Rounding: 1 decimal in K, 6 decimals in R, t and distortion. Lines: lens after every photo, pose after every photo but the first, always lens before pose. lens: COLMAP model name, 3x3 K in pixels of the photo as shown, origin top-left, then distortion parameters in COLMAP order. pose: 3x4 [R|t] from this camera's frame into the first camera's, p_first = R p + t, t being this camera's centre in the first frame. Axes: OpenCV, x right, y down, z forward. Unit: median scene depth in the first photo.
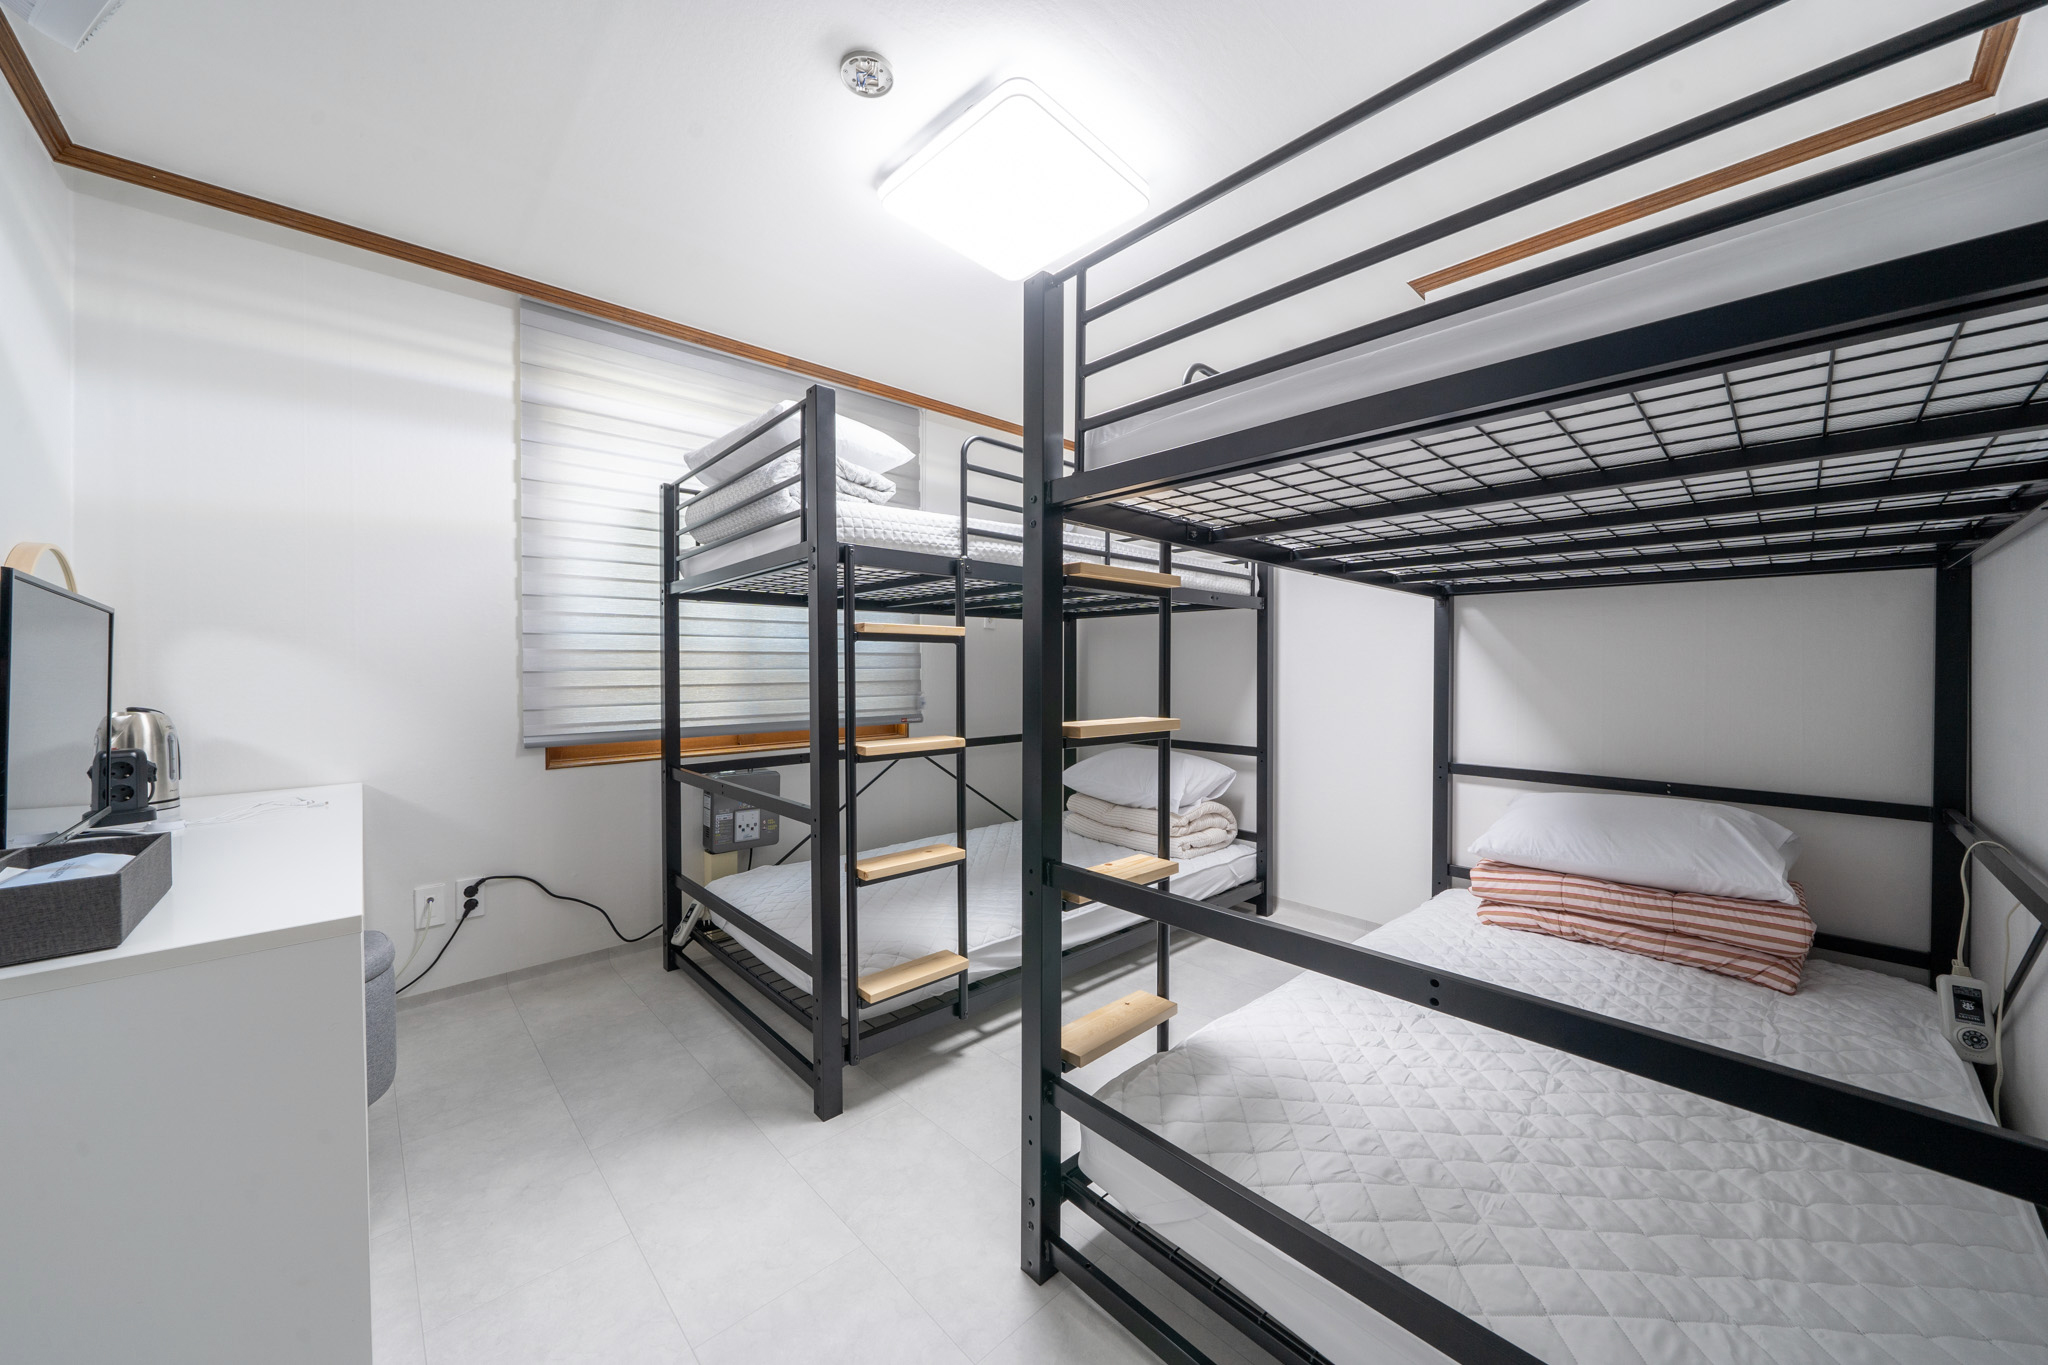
lens RADIAL K [[717.8, 0, 1014.0], [0, 717.8, 688.9], [0, 0, 1]] dist [-0.001419, -0.000025]
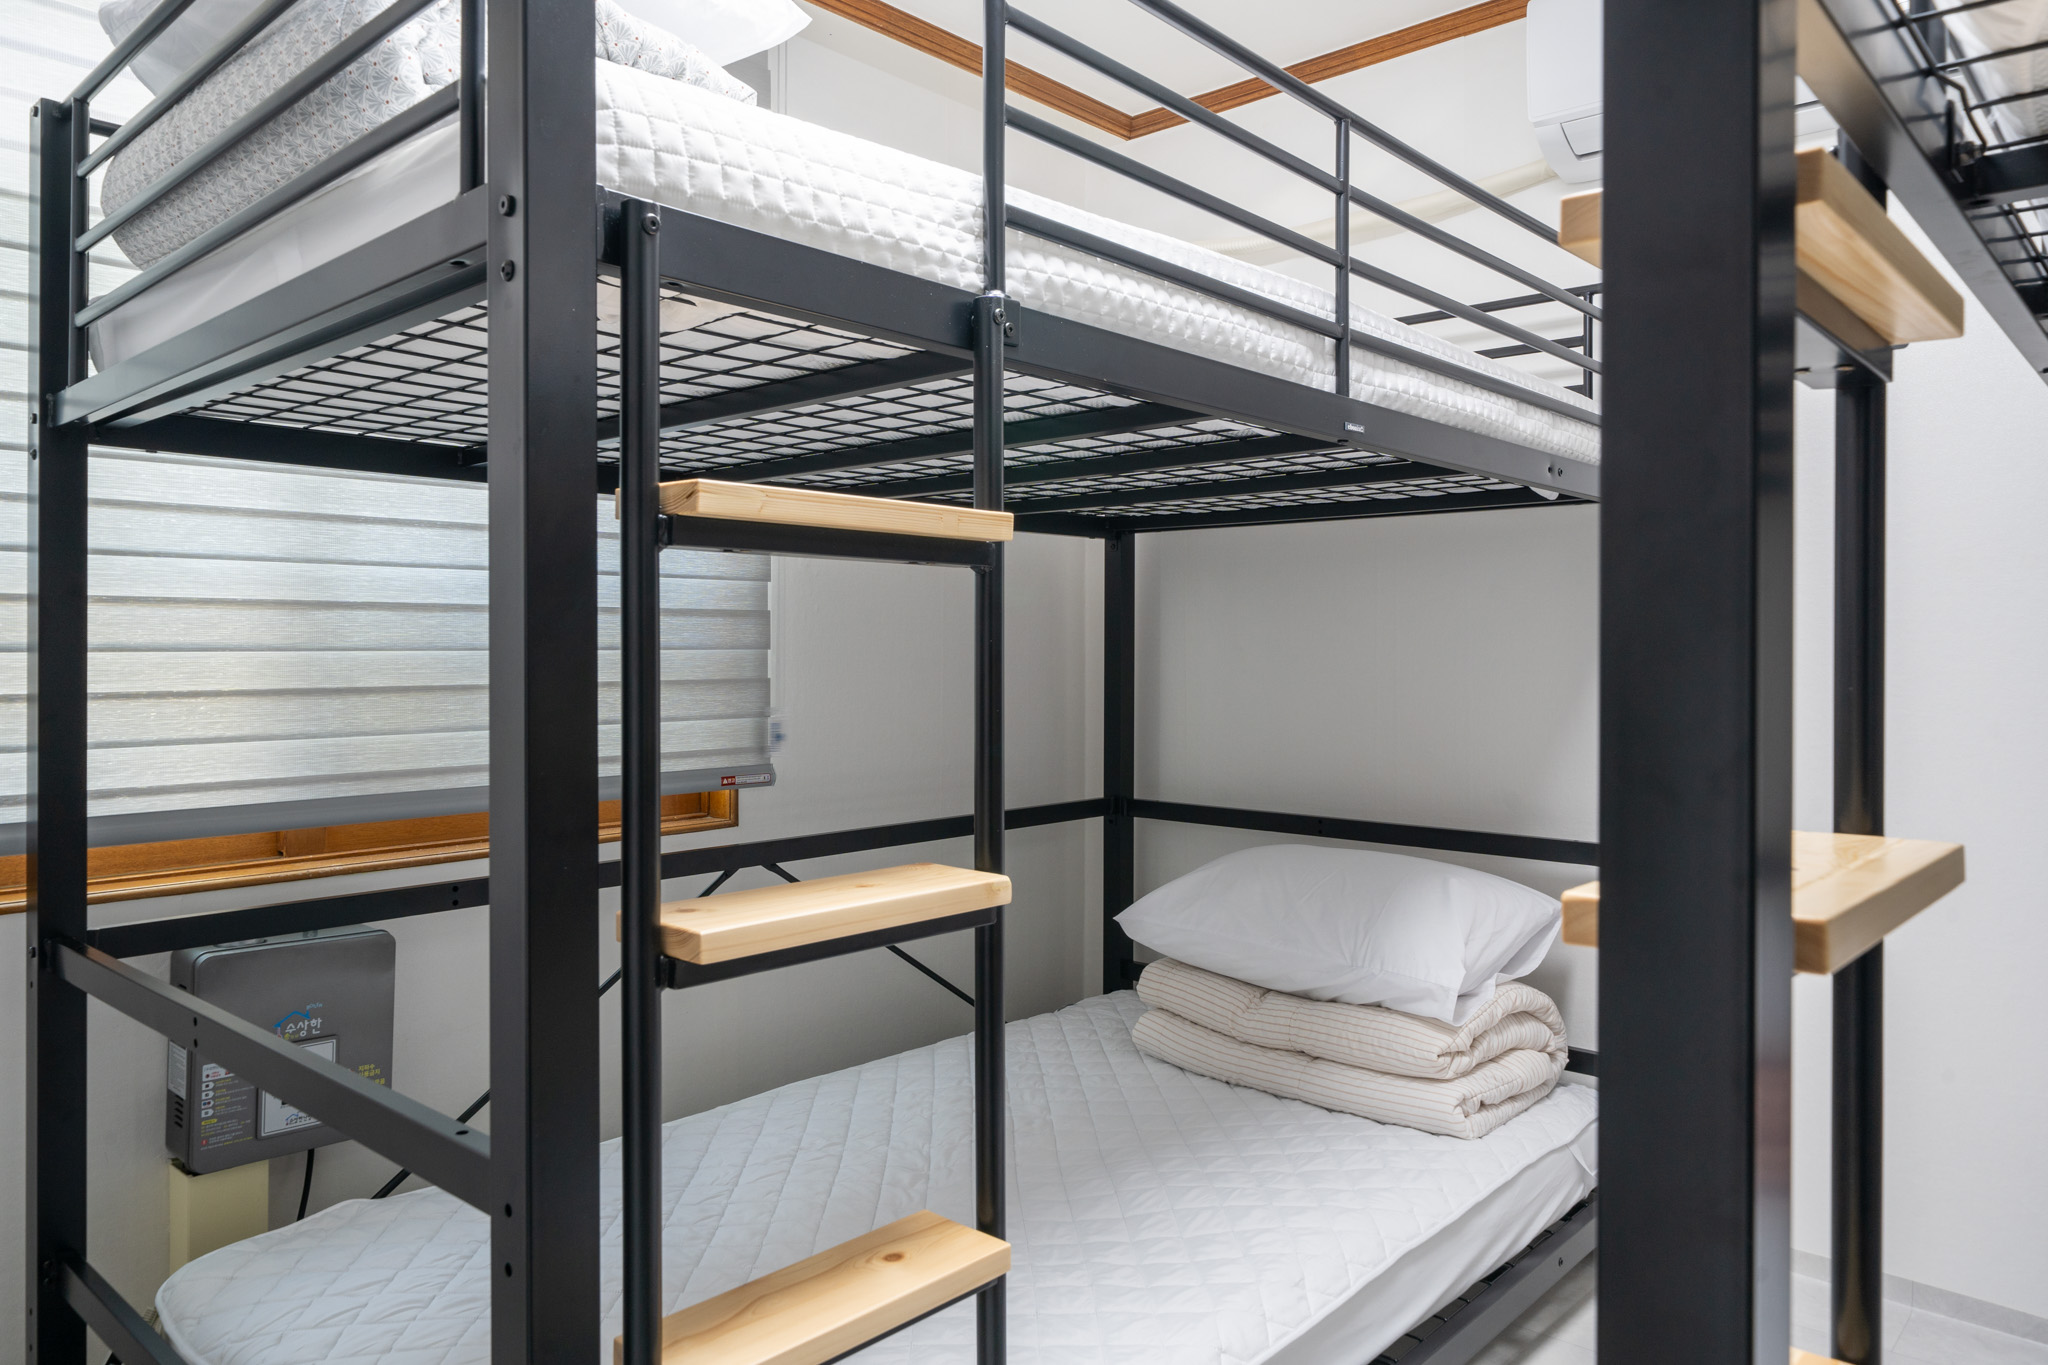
lens RADIAL K [[1411.3, 0, 1033.4], [0, 1411.3, 664.8], [0, 0, 1]] dist [0.000345, 0.007990]
pose [[0.995139, 0.002358, 0.098454, -0.086110], [-0.000435, 0.999809, -0.019552, -0.006740], [-0.098481, 0.019414, 0.994949, 0.290170]]
